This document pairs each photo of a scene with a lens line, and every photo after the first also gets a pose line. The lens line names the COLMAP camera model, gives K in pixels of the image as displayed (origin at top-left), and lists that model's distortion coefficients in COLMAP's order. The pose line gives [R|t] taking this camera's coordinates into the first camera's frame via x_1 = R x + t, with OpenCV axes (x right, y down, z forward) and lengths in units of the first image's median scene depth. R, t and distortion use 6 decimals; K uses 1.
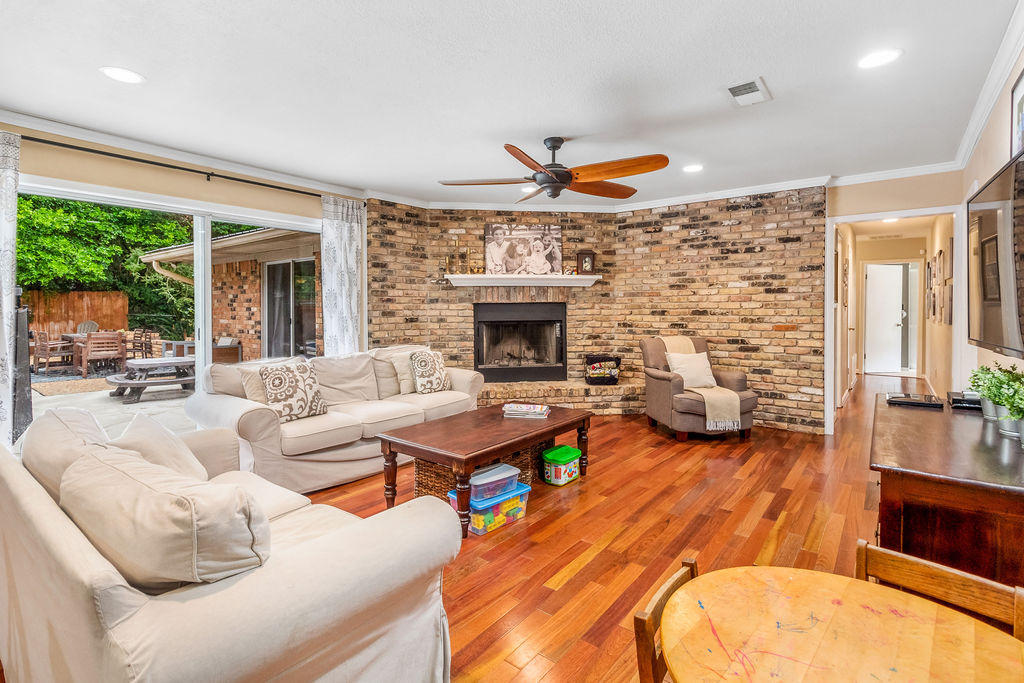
lens RADIAL K [[476.6, 0, 521.0], [0, 476.6, 312.4], [0, 0, 1]] dist [0.004534, -0.003669]
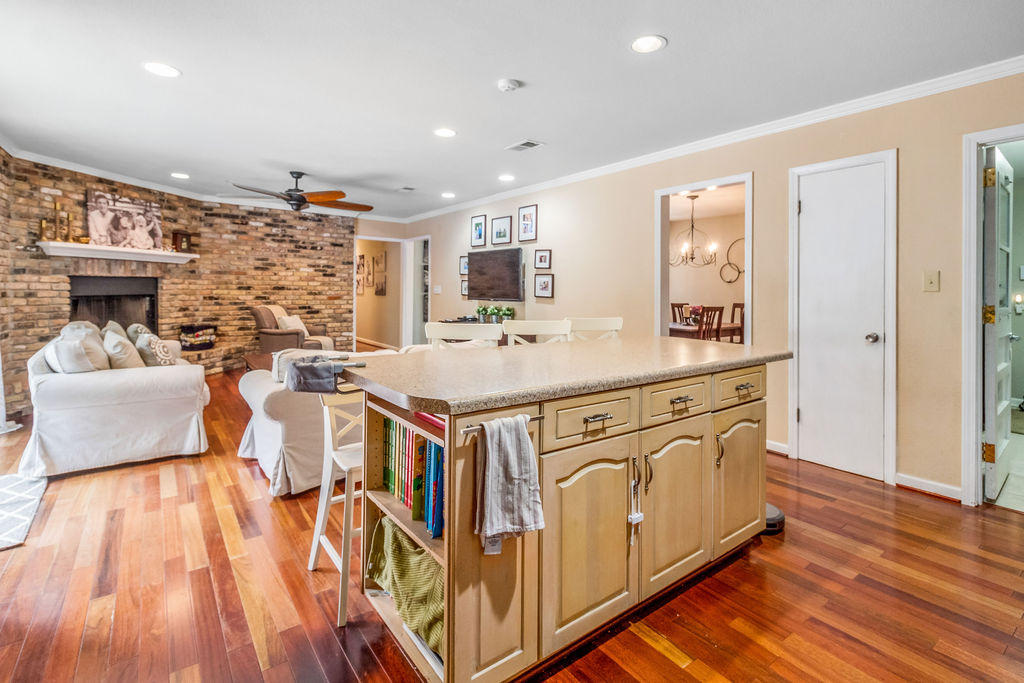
lens RADIAL K [[476.6, 0, 514.3], [0, 476.6, 294.6], [0, 0, 1]] dist [0.004534, -0.003669]
pose [[0.264190, -0.005122, 0.964457, -0.774683], [-0.007382, 0.999946, 0.007333, 0.003904], [-0.964442, -0.009057, 0.264138, -0.036646]]
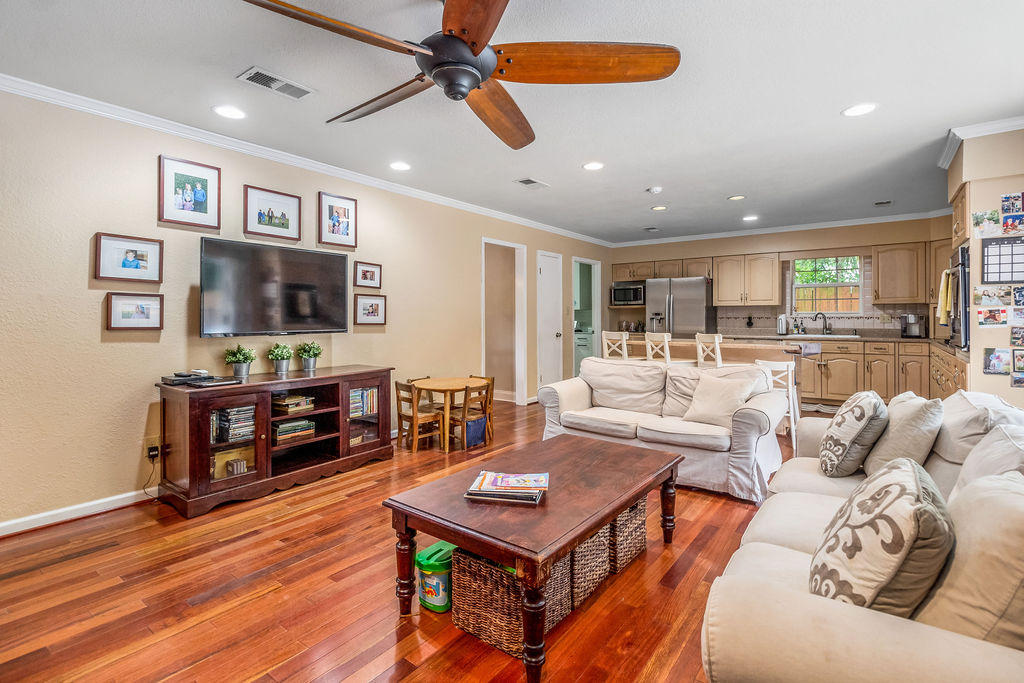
lens RADIAL K [[476.6, 0, 520.1], [0, 476.6, 317.1], [0, 0, 1]] dist [0.004534, -0.003669]
pose [[-0.999867, 0.001336, -0.016278, 0.003595], [0.001218, 0.999973, 0.007260, -0.001810], [0.016287, 0.007239, -0.999841, 0.987083]]
